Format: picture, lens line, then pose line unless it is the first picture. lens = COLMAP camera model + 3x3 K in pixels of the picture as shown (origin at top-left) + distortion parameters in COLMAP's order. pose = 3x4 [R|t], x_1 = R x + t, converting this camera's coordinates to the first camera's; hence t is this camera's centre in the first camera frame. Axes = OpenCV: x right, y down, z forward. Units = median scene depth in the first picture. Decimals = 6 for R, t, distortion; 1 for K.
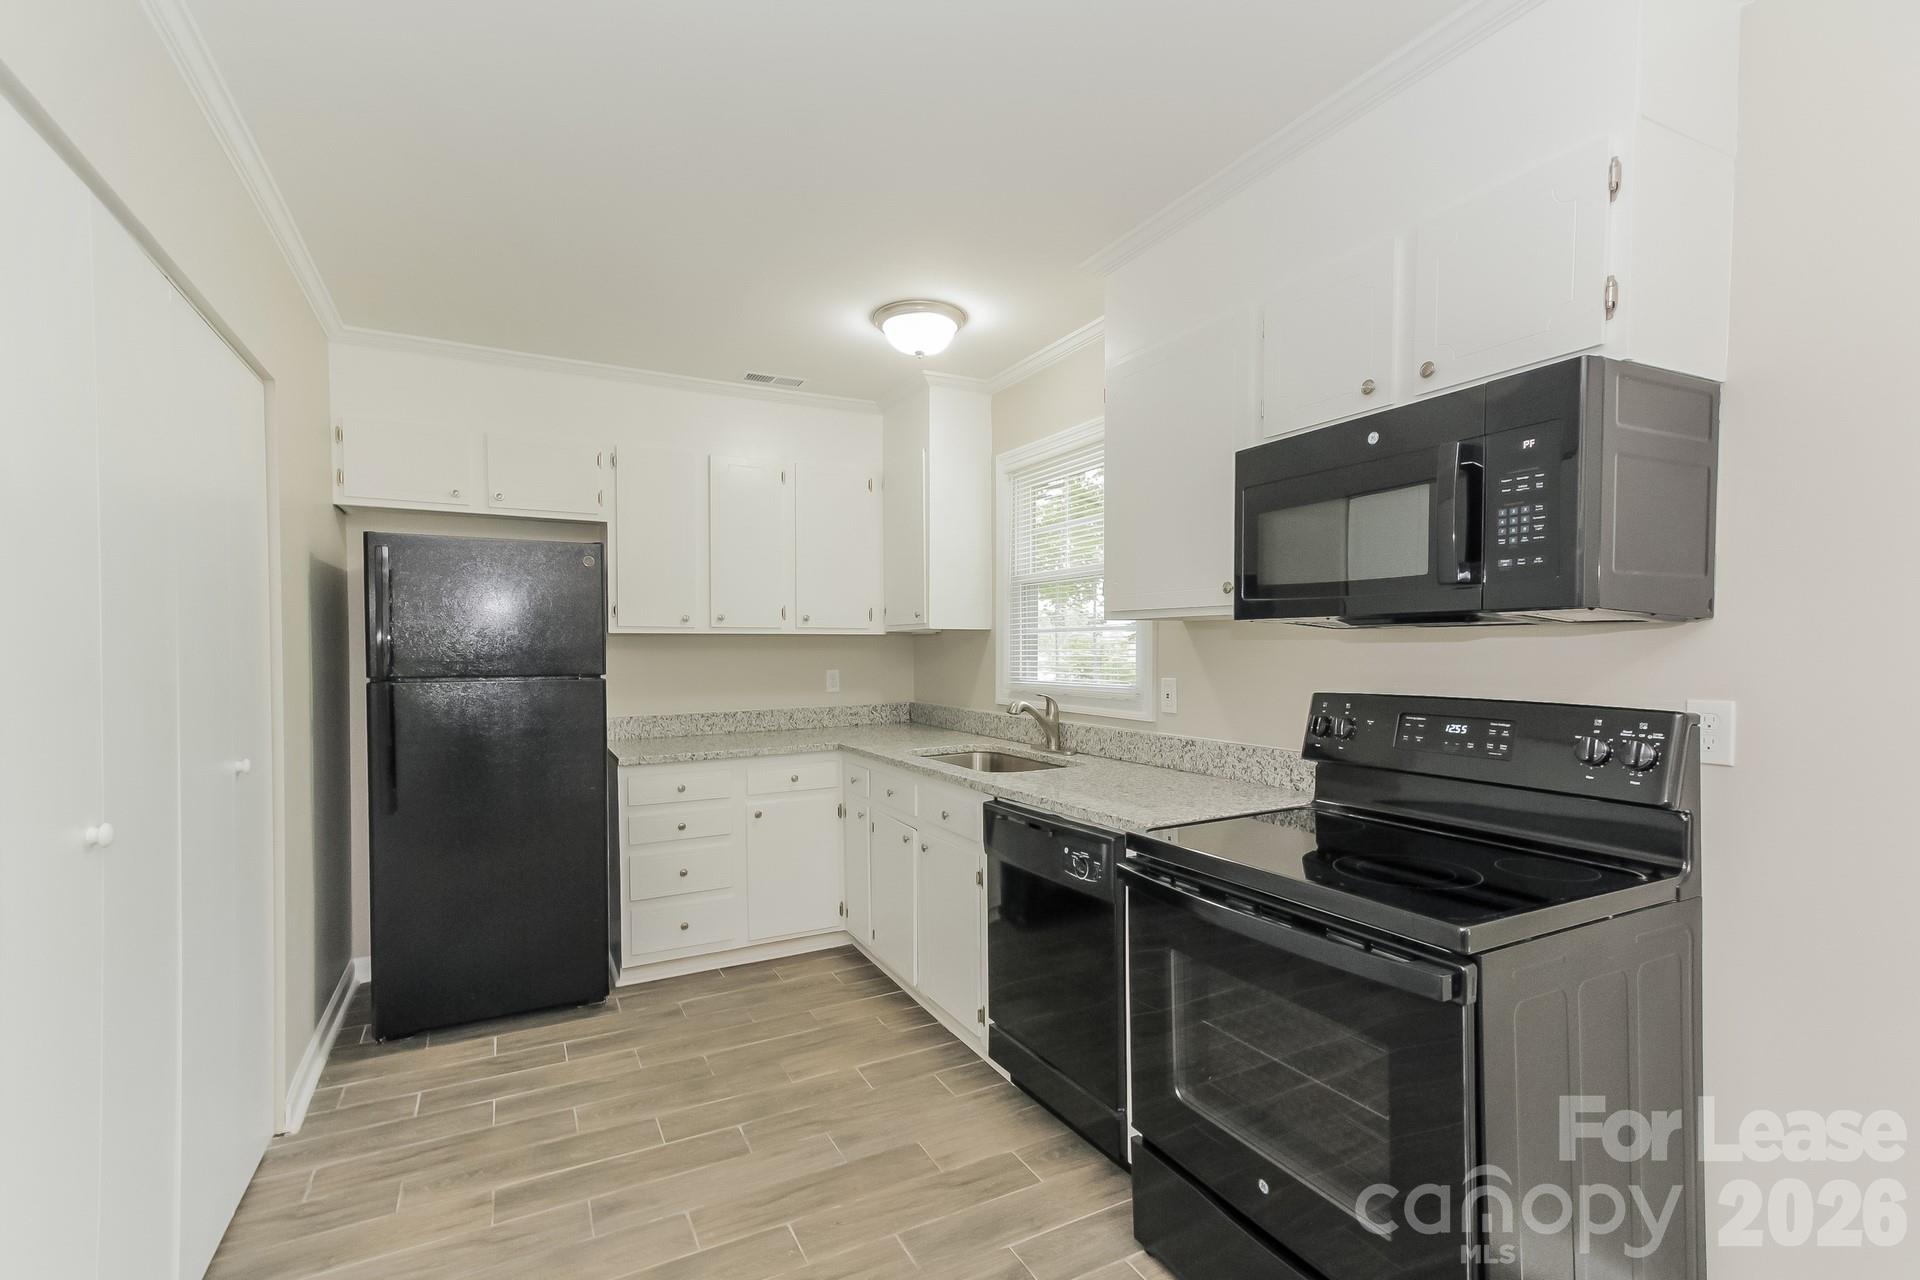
lens RADIAL K [[894.5, 0, 955.5], [0, 894.5, 647.6], [0, 0, 1]] dist [0.014723, 0.002360]
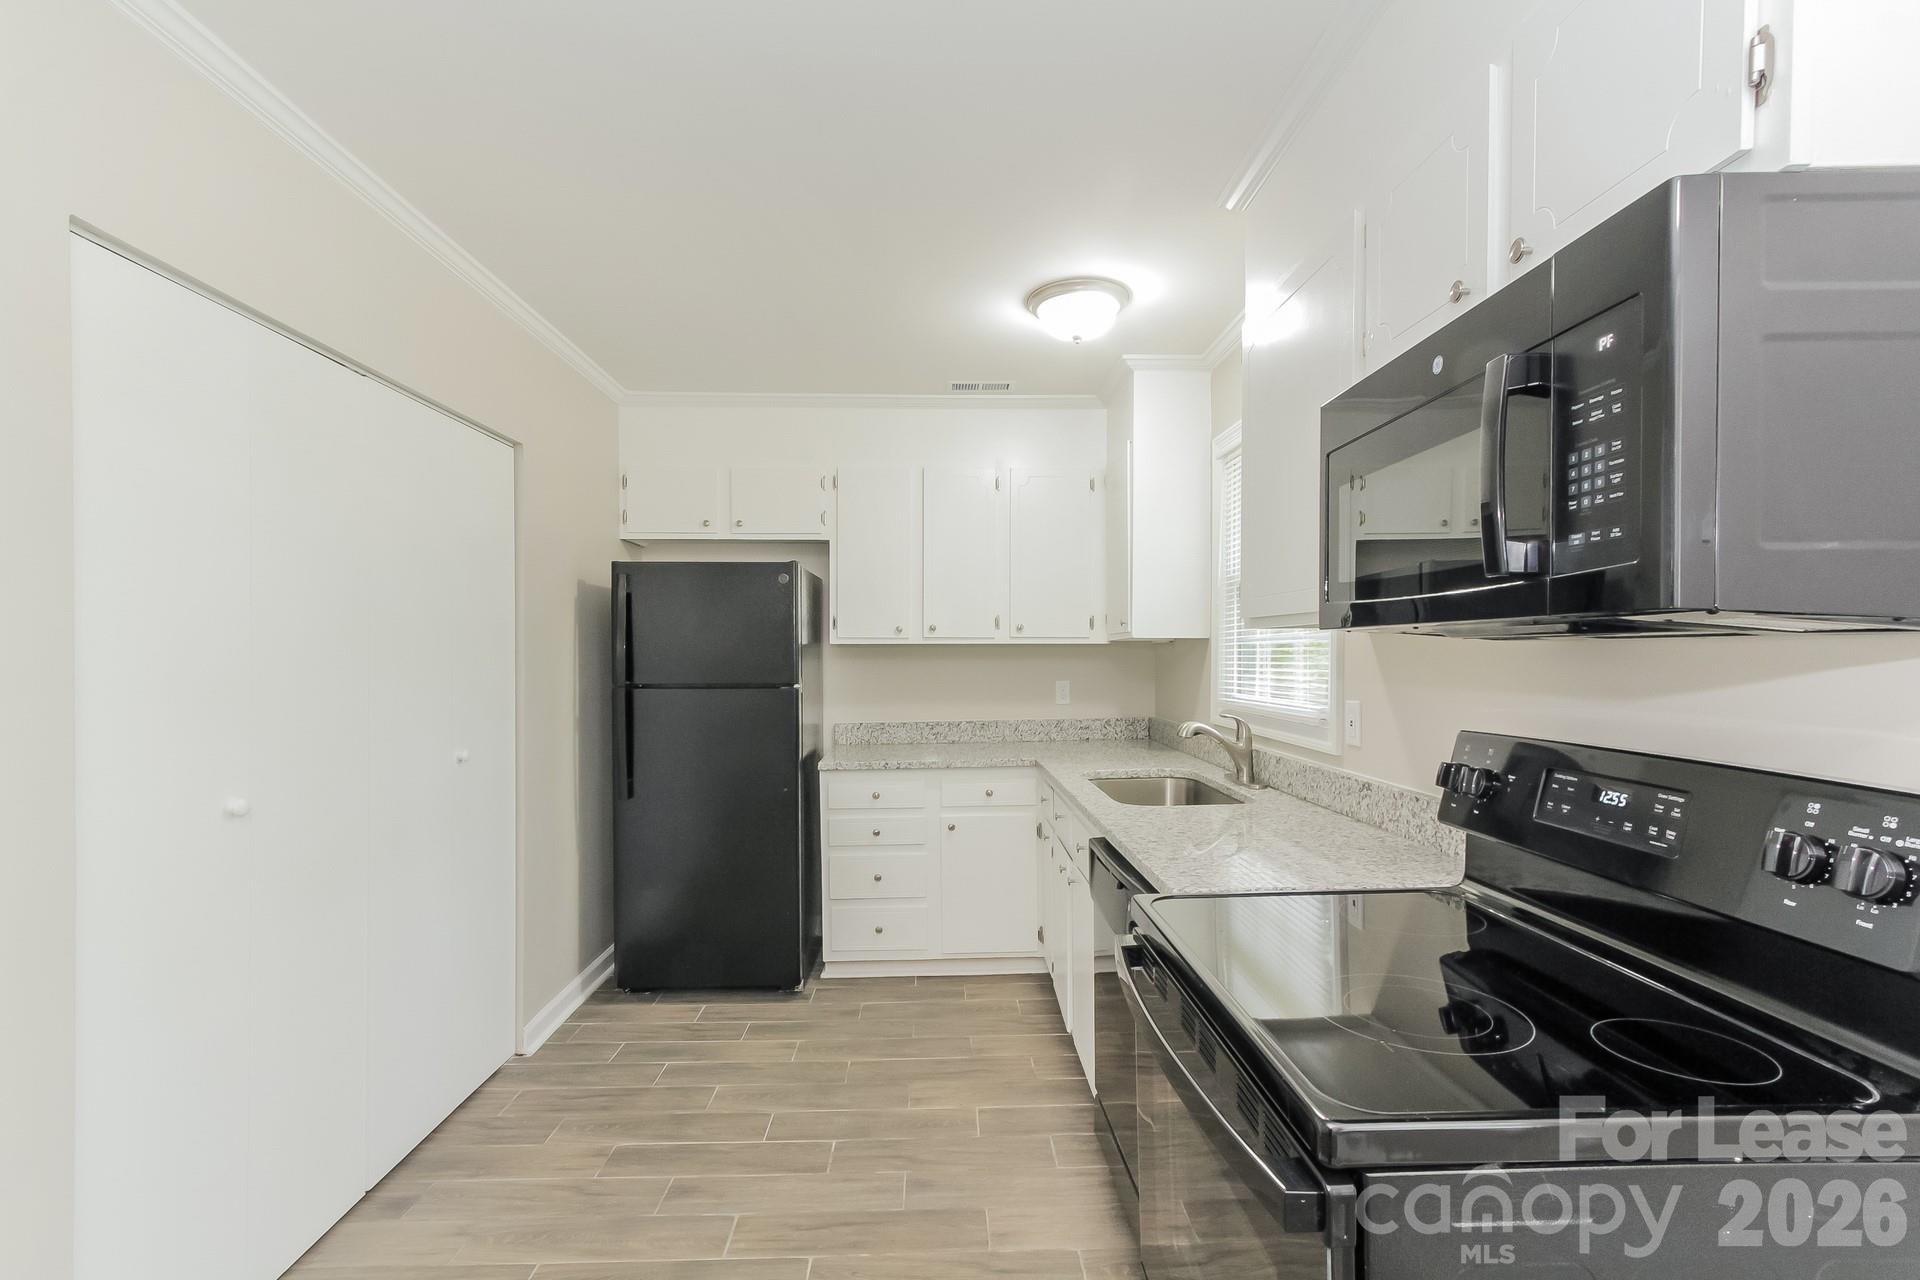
lens RADIAL K [[894.5, 0, 953.1], [0, 894.5, 642.3], [0, 0, 1]] dist [0.014723, 0.002360]
pose [[0.894200, -0.003771, -0.447651, 0.285685], [-0.001101, 0.999943, -0.010623, -0.009014], [0.447666, 0.009992, 0.894145, 0.142988]]
